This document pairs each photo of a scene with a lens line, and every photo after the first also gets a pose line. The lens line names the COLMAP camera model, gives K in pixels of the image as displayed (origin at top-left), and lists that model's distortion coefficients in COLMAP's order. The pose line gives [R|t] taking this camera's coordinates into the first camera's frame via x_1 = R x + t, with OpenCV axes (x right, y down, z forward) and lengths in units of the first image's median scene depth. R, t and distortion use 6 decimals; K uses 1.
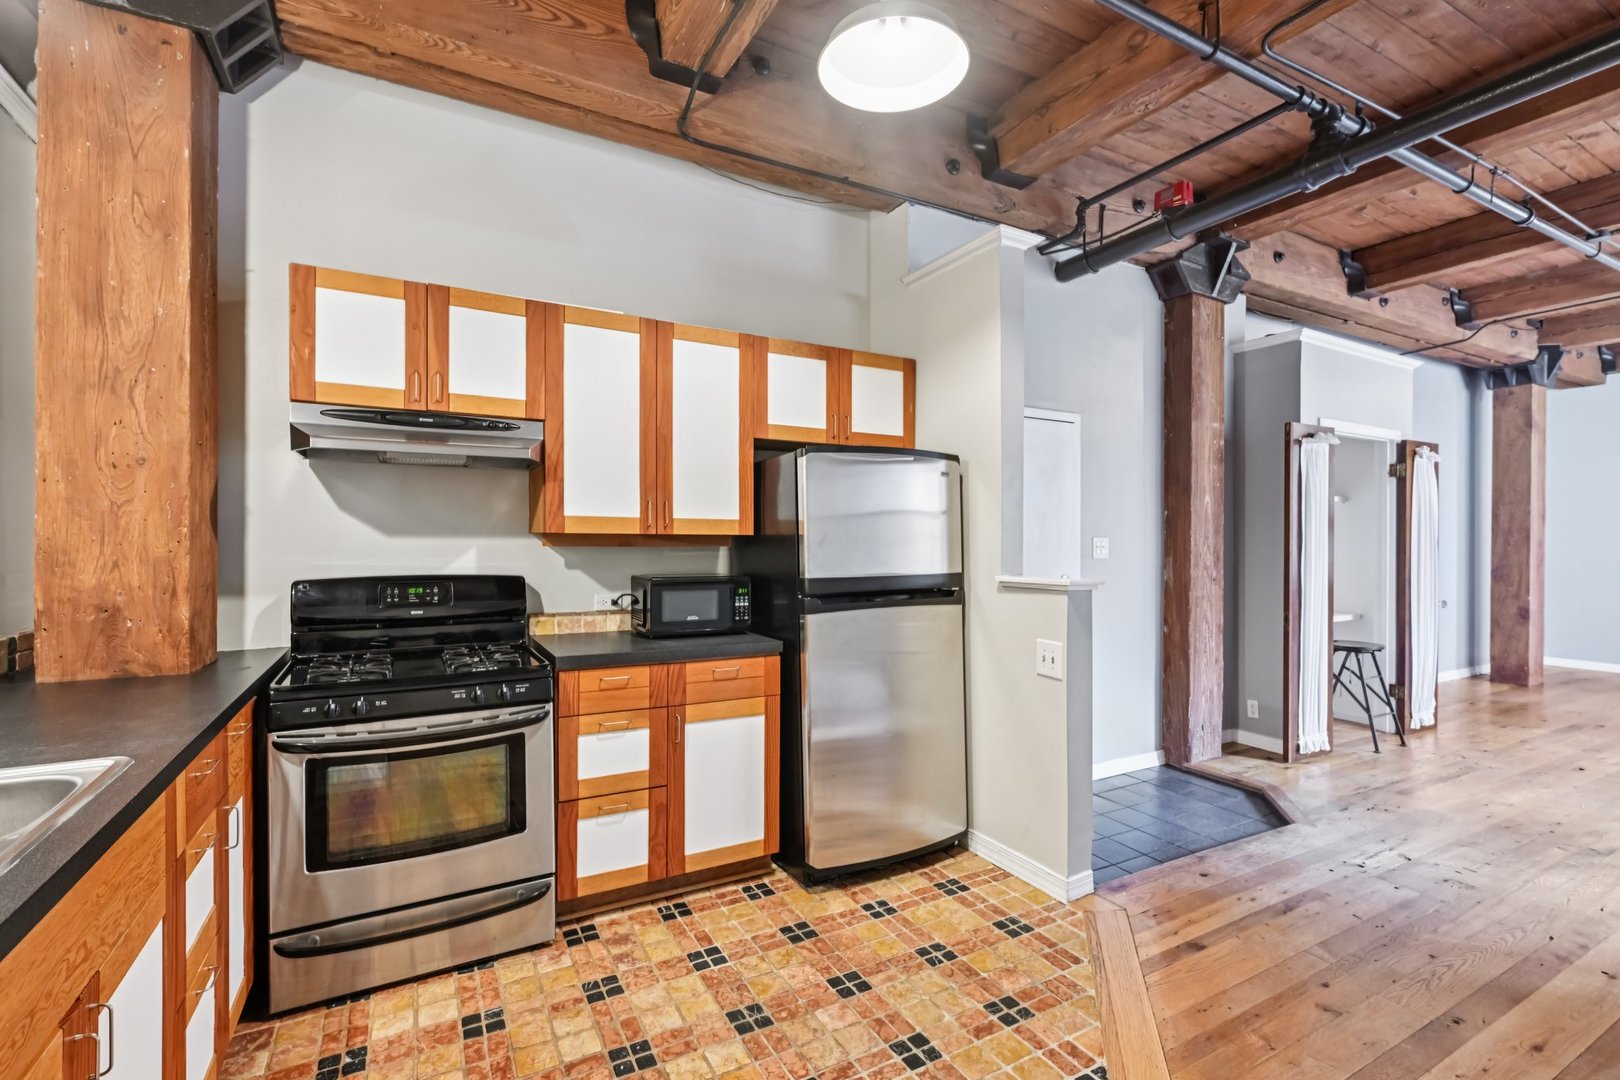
lens RADIAL K [[735.1, 0, 820.8], [0, 735.1, 539.1], [0, 0, 1]] dist [0.003988, -0.000707]
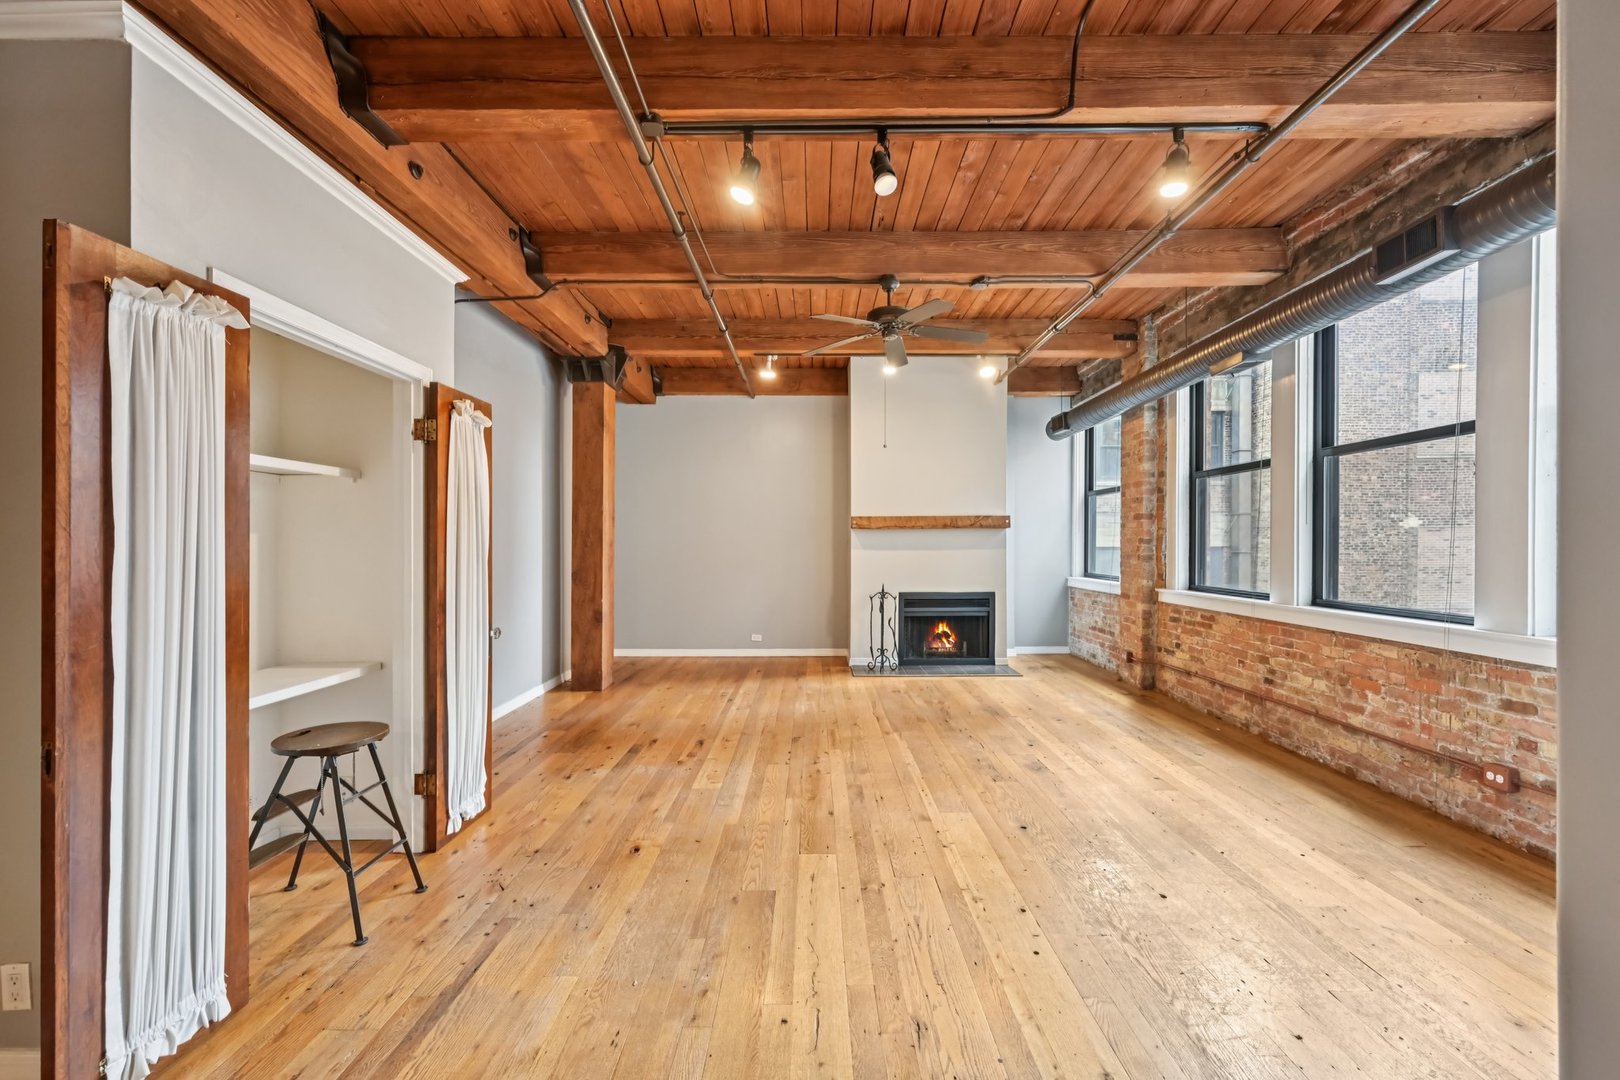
lens RADIAL K [[639.8, 0, 805.7], [0, 639.8, 556.3], [0, 0, 1]] dist [-0.004579, 0.000803]
pose [[0.499513, -0.020785, 0.866057, 0.872396], [-0.002918, 0.999666, 0.025674, -0.002767], [-0.866301, -0.015352, 0.499286, 0.828641]]
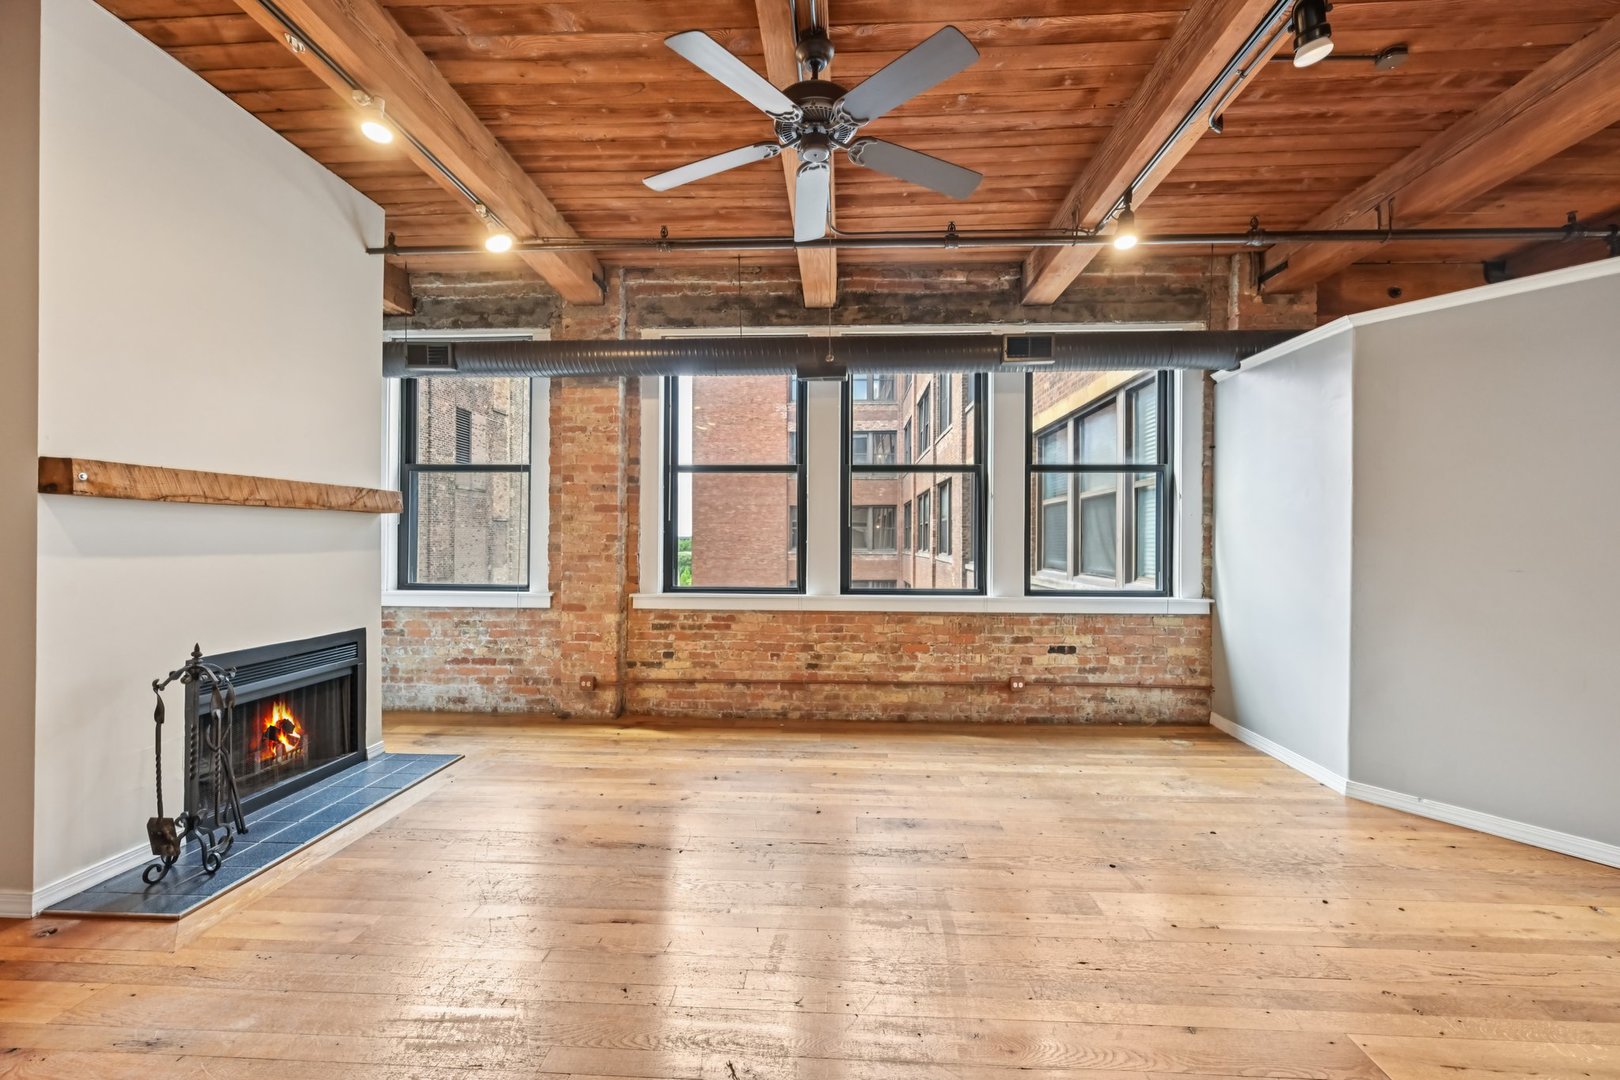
lens RADIAL K [[639.8, 0, 824.5], [0, 639.8, 536.5], [0, 0, 1]] dist [-0.004579, 0.000803]
pose [[-0.845143, -0.003177, 0.534531, 1.816539], [-0.010563, 0.999886, -0.010758, 0.006537], [-0.534436, -0.014738, -0.845080, 2.054663]]
